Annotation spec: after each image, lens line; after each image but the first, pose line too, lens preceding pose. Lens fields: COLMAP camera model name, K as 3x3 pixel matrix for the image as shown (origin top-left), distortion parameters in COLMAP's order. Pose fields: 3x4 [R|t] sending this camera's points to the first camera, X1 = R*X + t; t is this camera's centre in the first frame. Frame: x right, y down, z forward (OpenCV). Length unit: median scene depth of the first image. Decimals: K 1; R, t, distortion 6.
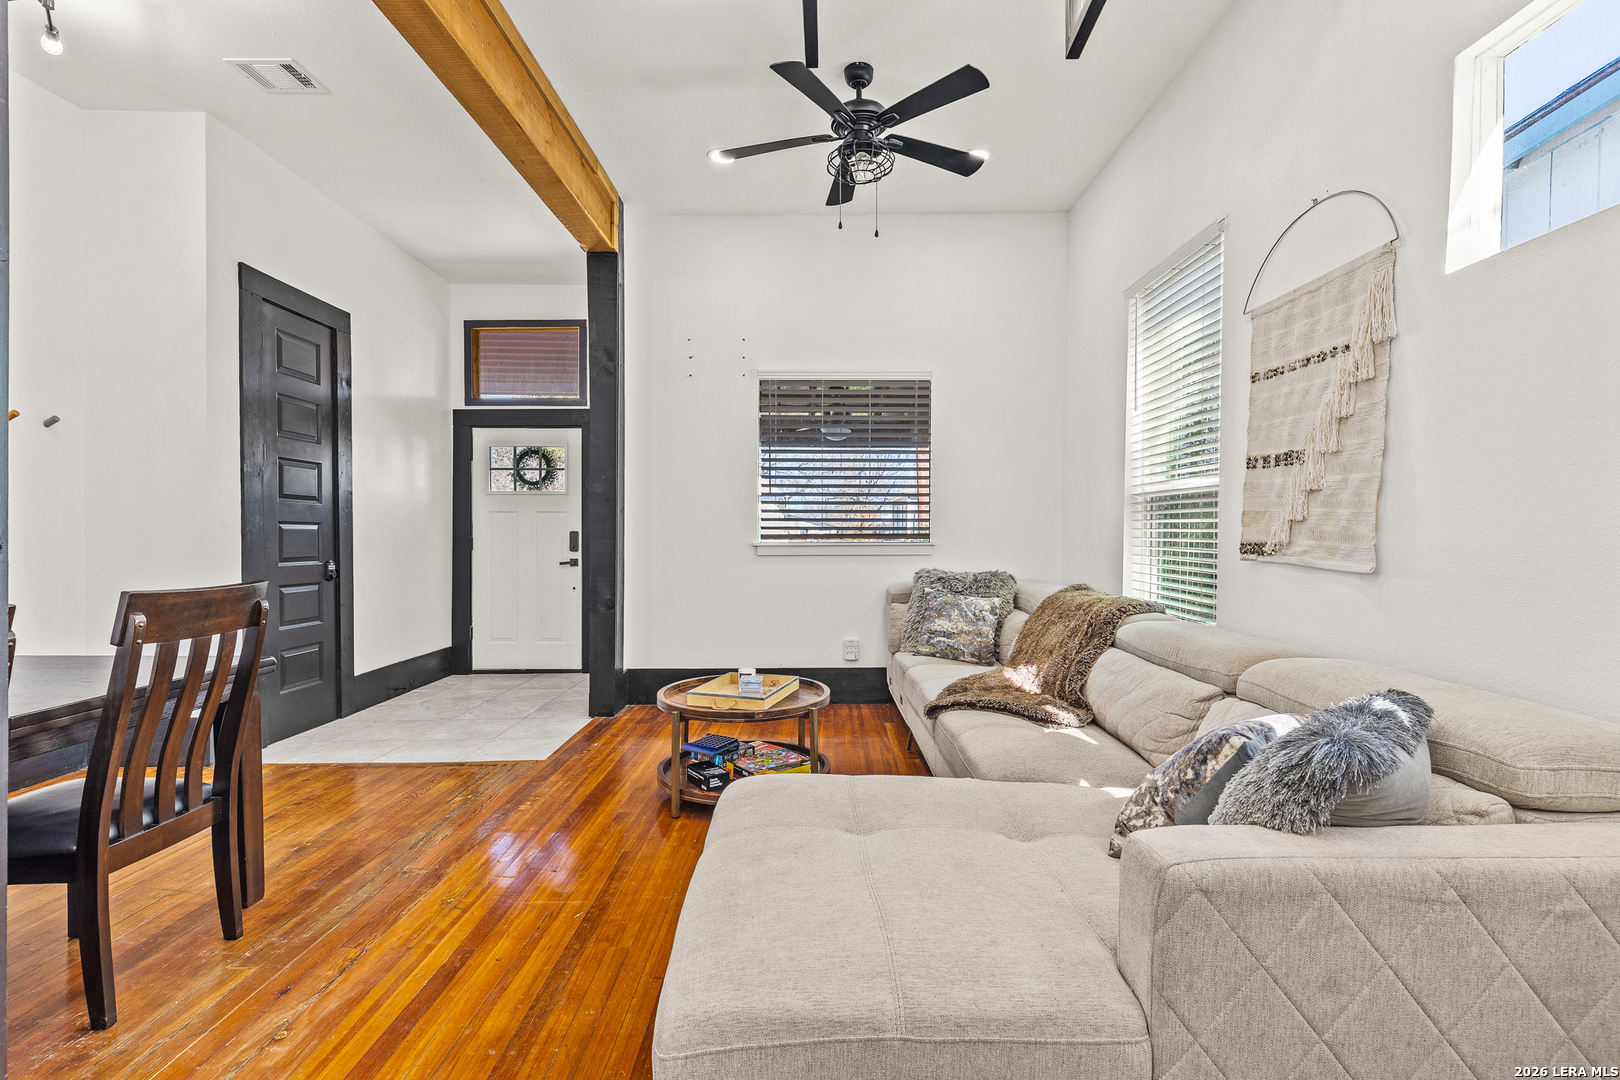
lens RADIAL K [[763.1, 0, 820.3], [0, 763.1, 544.2], [0, 0, 1]] dist [0.007982, -0.000593]
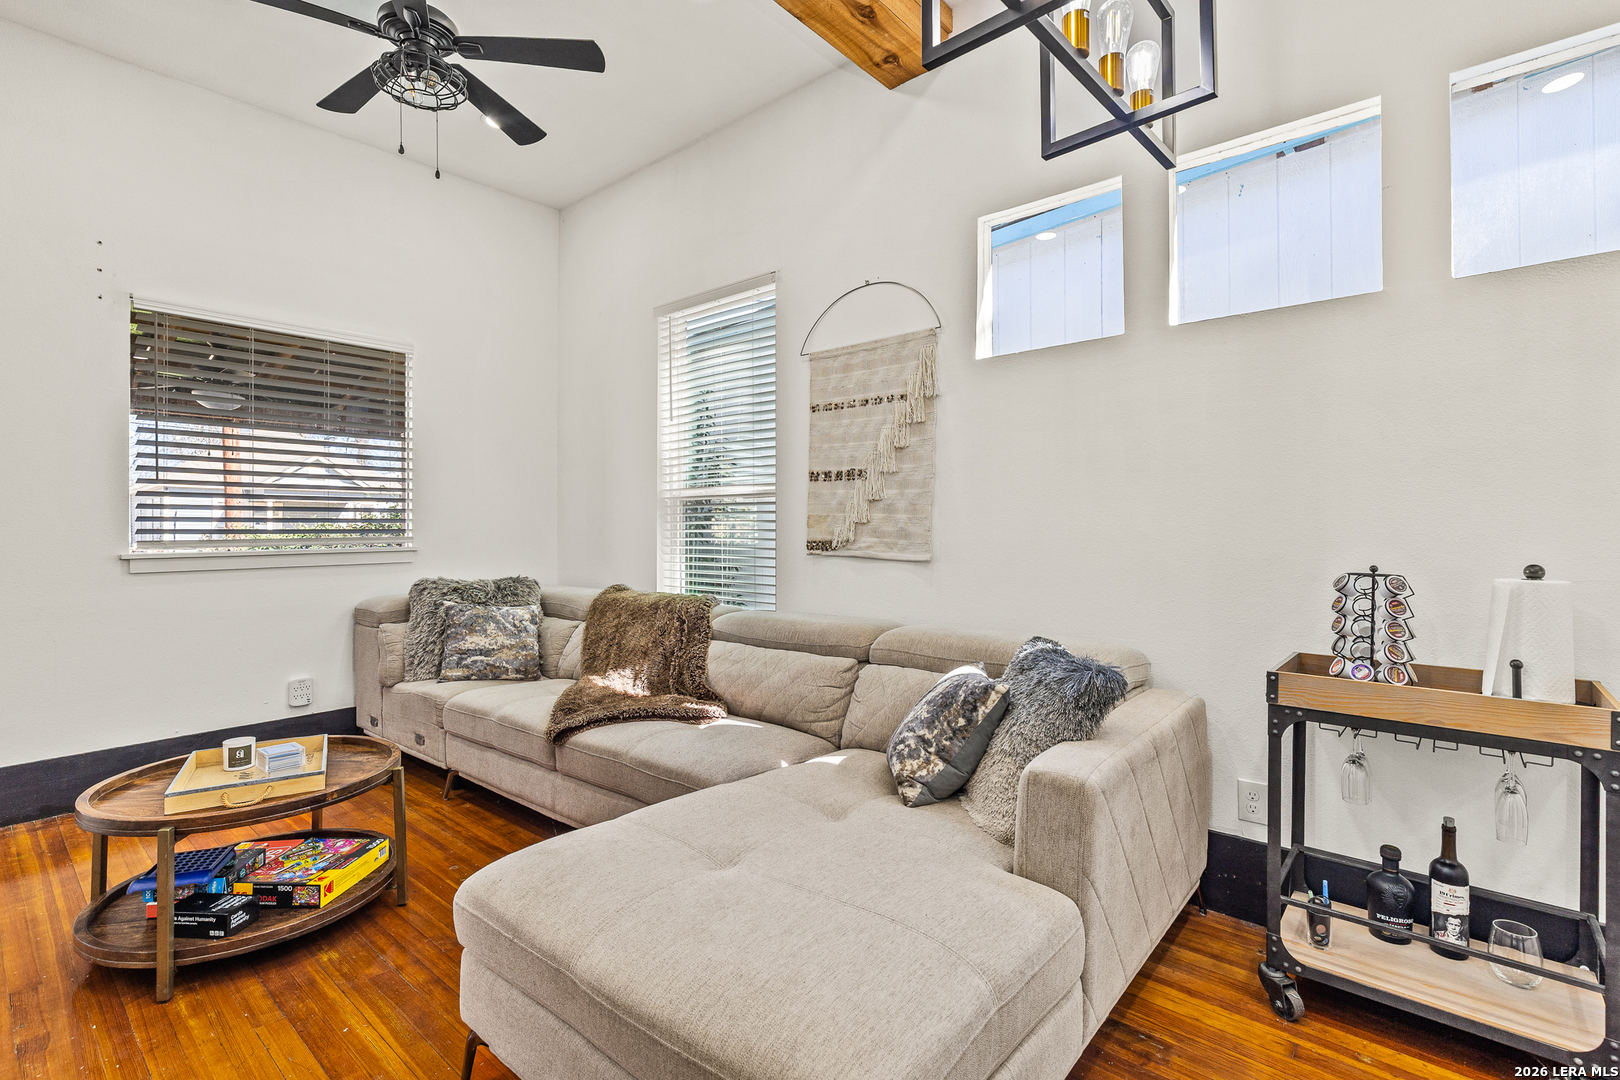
lens RADIAL K [[747.4, 0, 844.5], [0, 747.4, 525.5], [0, 0, 1]] dist [0.000308, -0.000184]
pose [[0.631091, -0.001419, 0.775707, -0.238638], [0.020600, 0.999676, -0.014931, -0.005105], [-0.775435, 0.025403, 0.630916, 0.138915]]
